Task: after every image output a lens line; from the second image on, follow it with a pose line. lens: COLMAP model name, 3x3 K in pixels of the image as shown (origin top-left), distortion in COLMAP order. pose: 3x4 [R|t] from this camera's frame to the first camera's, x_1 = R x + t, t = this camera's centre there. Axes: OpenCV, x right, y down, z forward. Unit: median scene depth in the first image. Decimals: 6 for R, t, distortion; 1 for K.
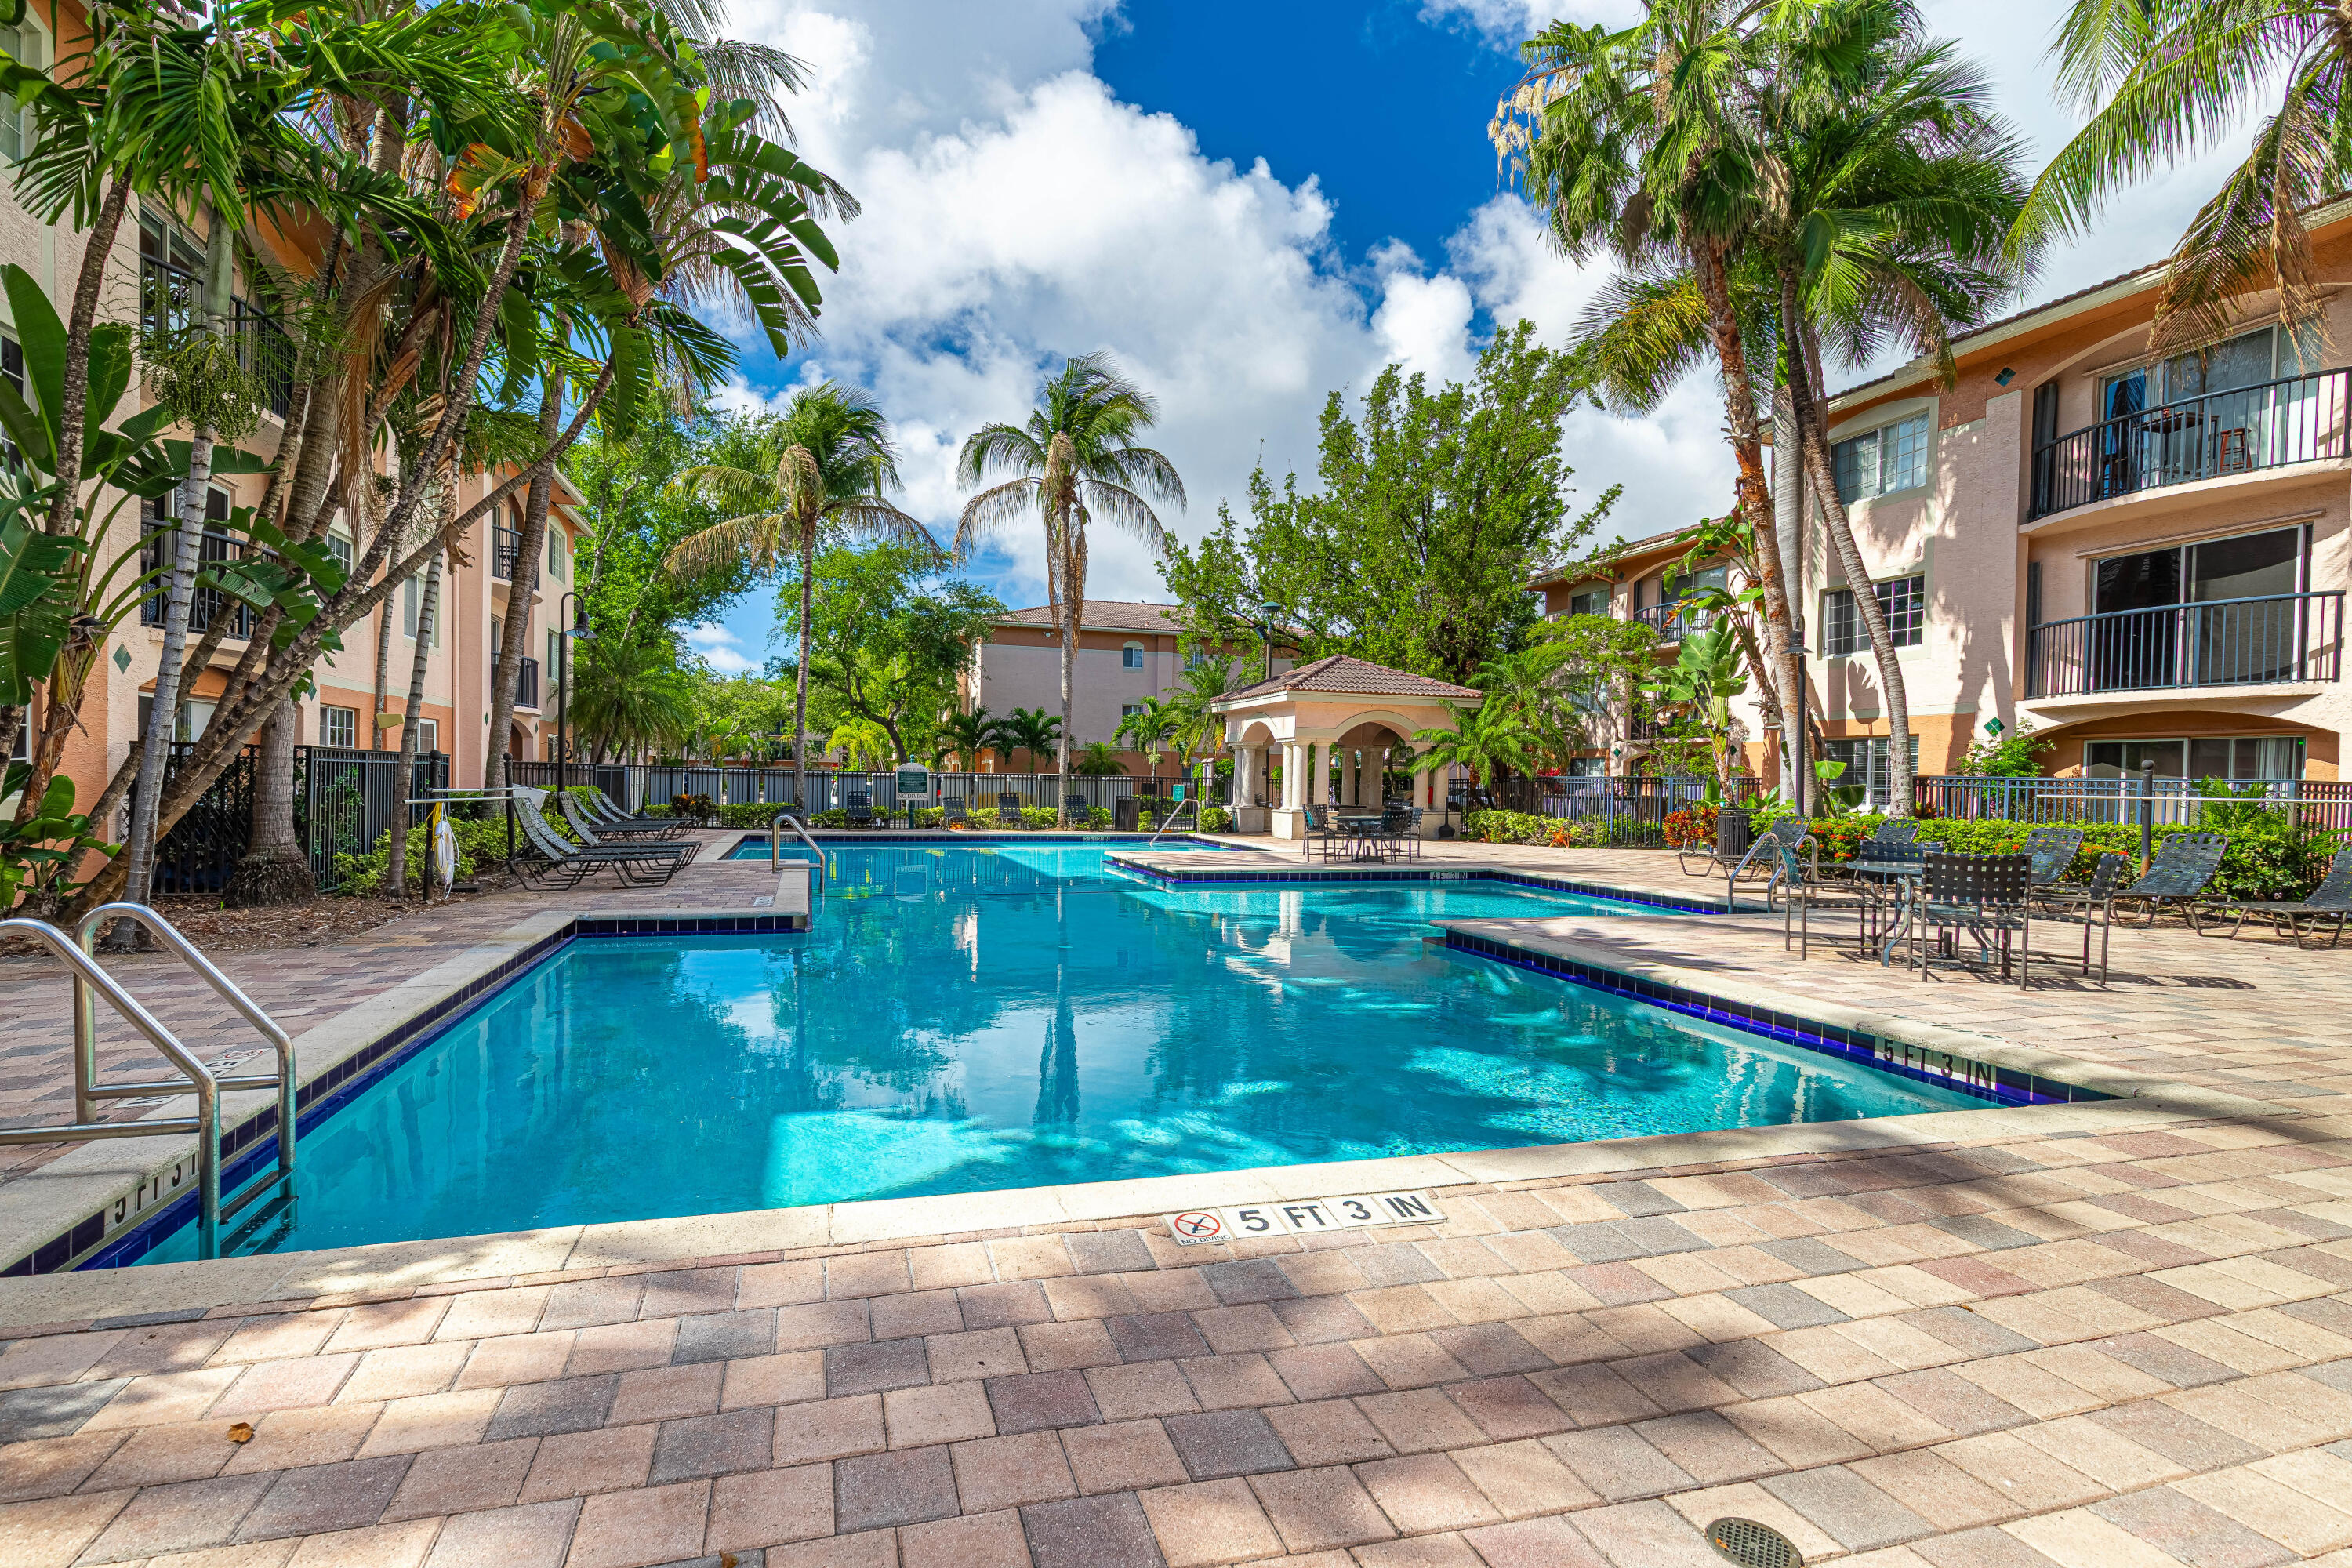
lens RADIAL K [[1134.7, 0, 1176.0], [0, 1134.7, 784.0], [0, 0, 1]] dist [-0.016445, 0.018280]
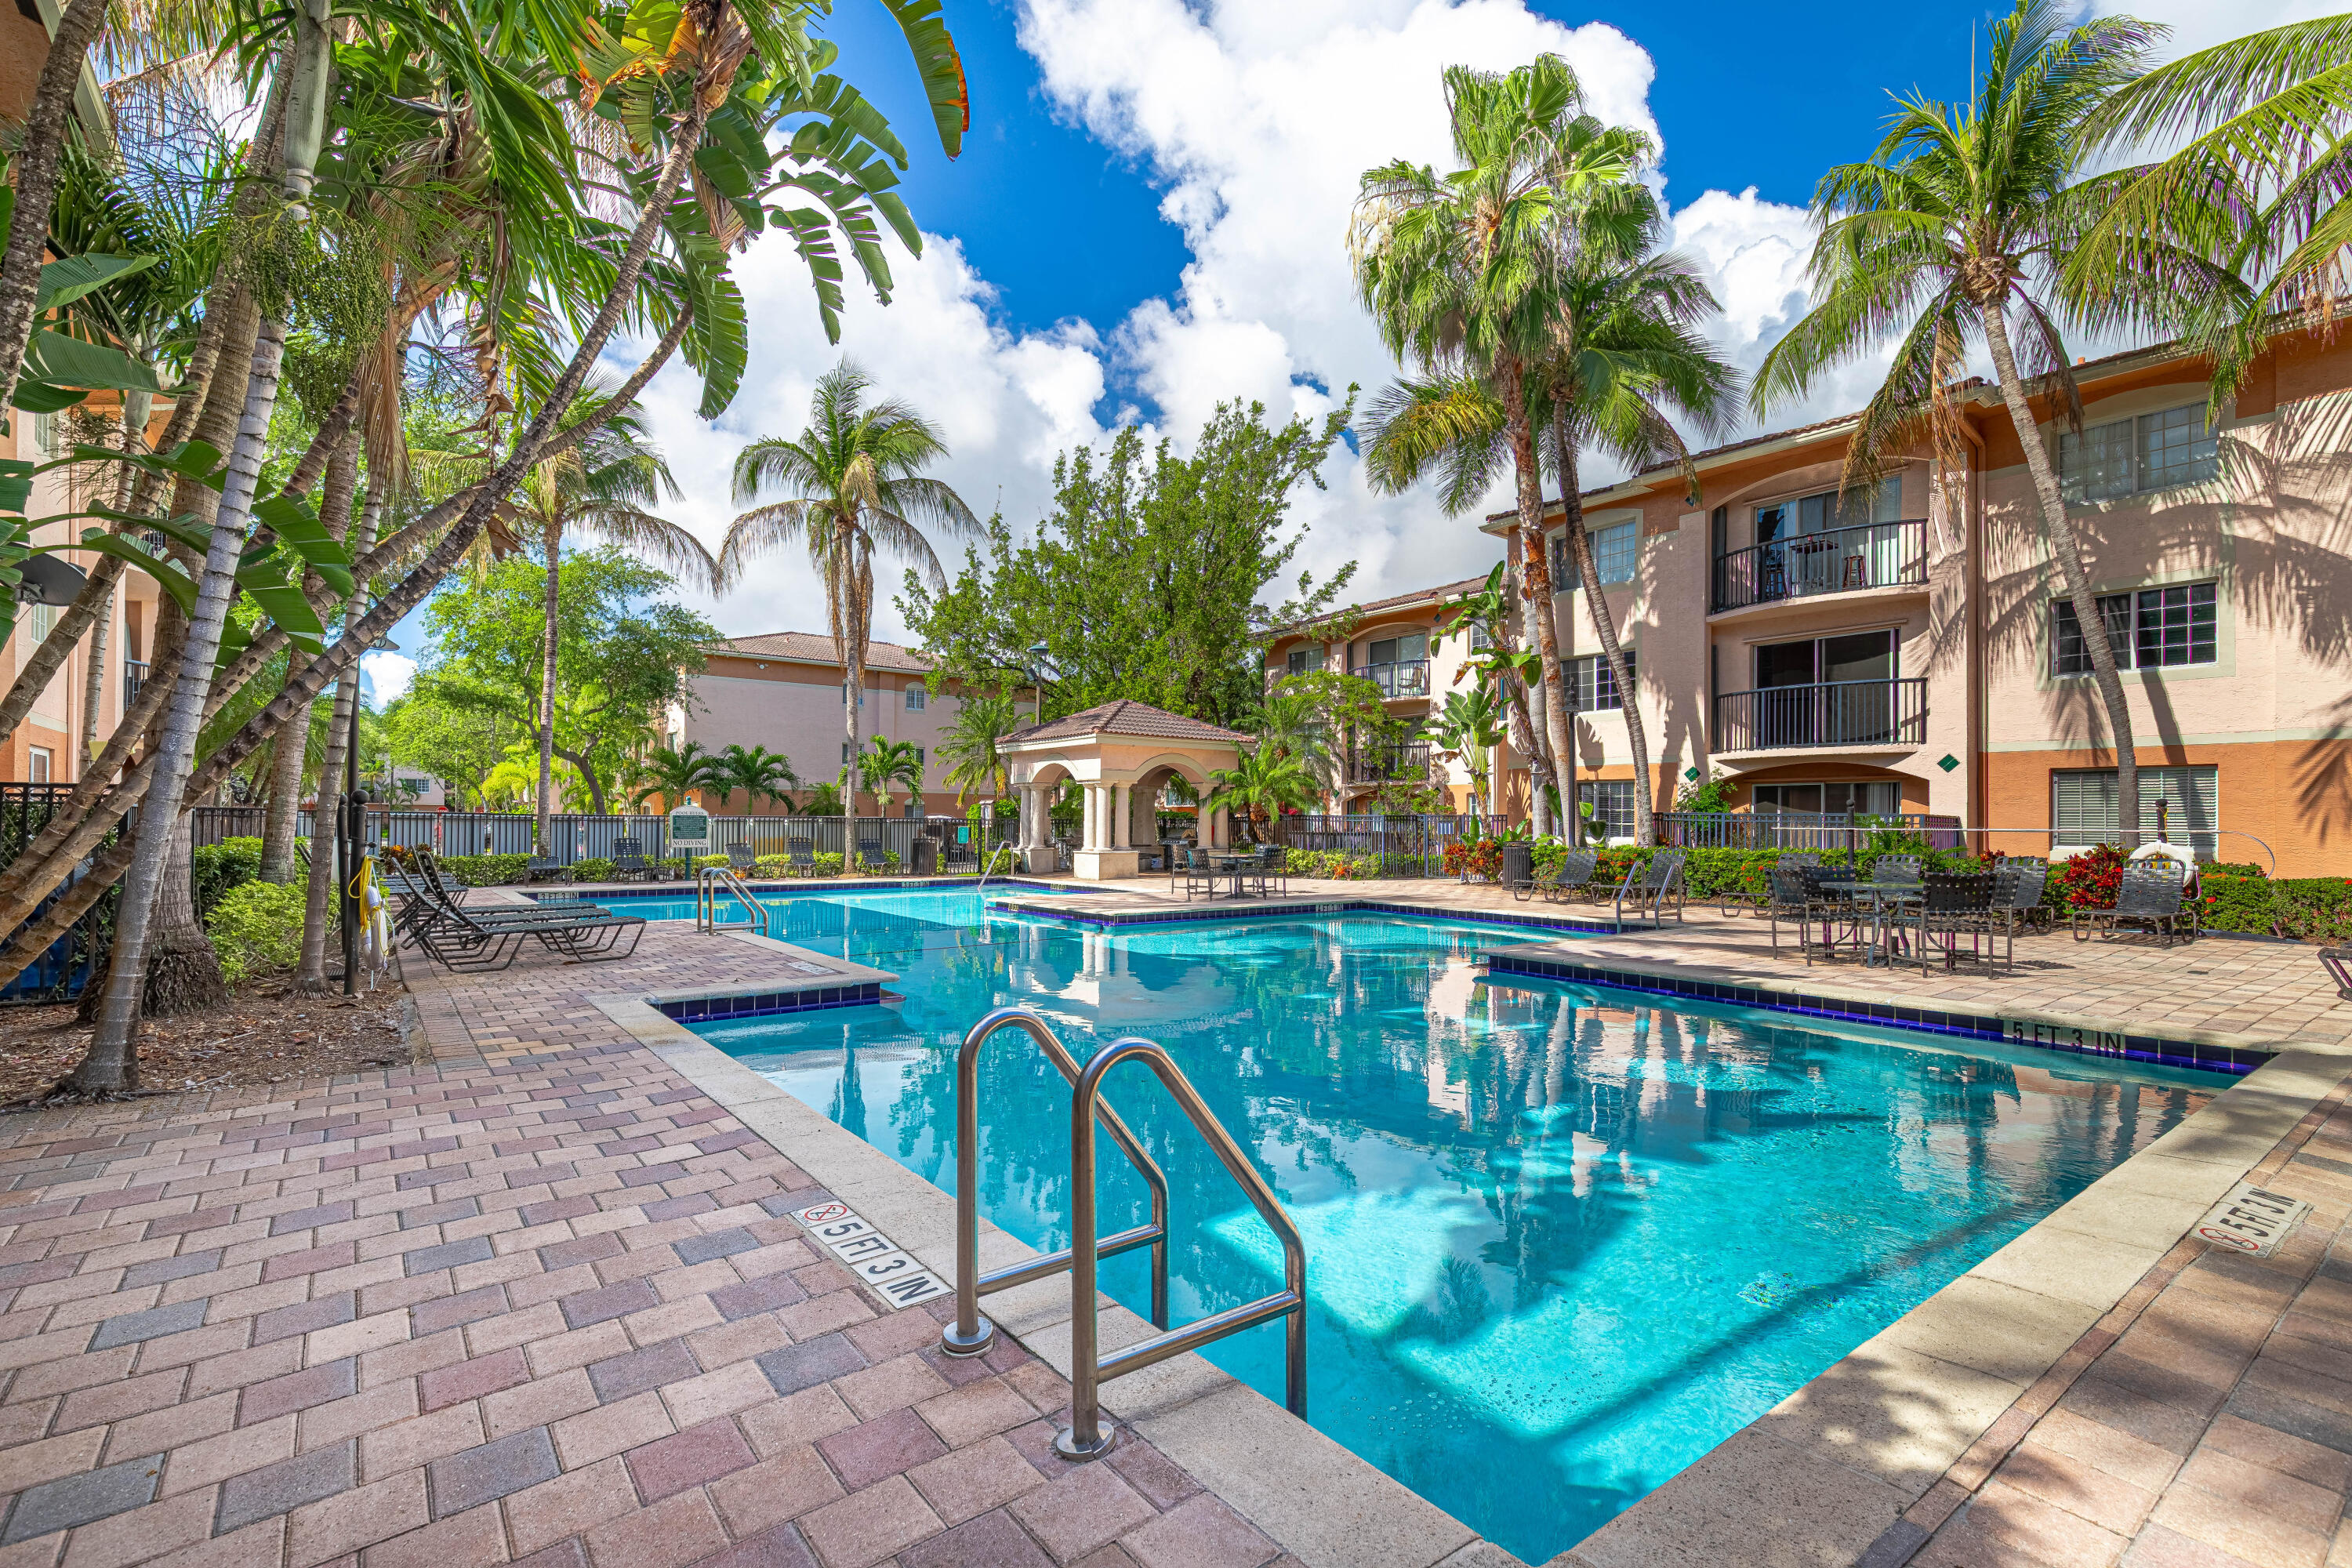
lens RADIAL K [[1097.6, 0, 1176.0], [0, 1097.6, 784.0], [0, 0, 1]] dist [0.010938, 0.000235]
pose [[0.927930, 0.004202, 0.372731, -0.199871], [0.009337, 0.999361, -0.034510, -0.001865], [-0.372638, 0.035504, 0.927297, 0.059171]]
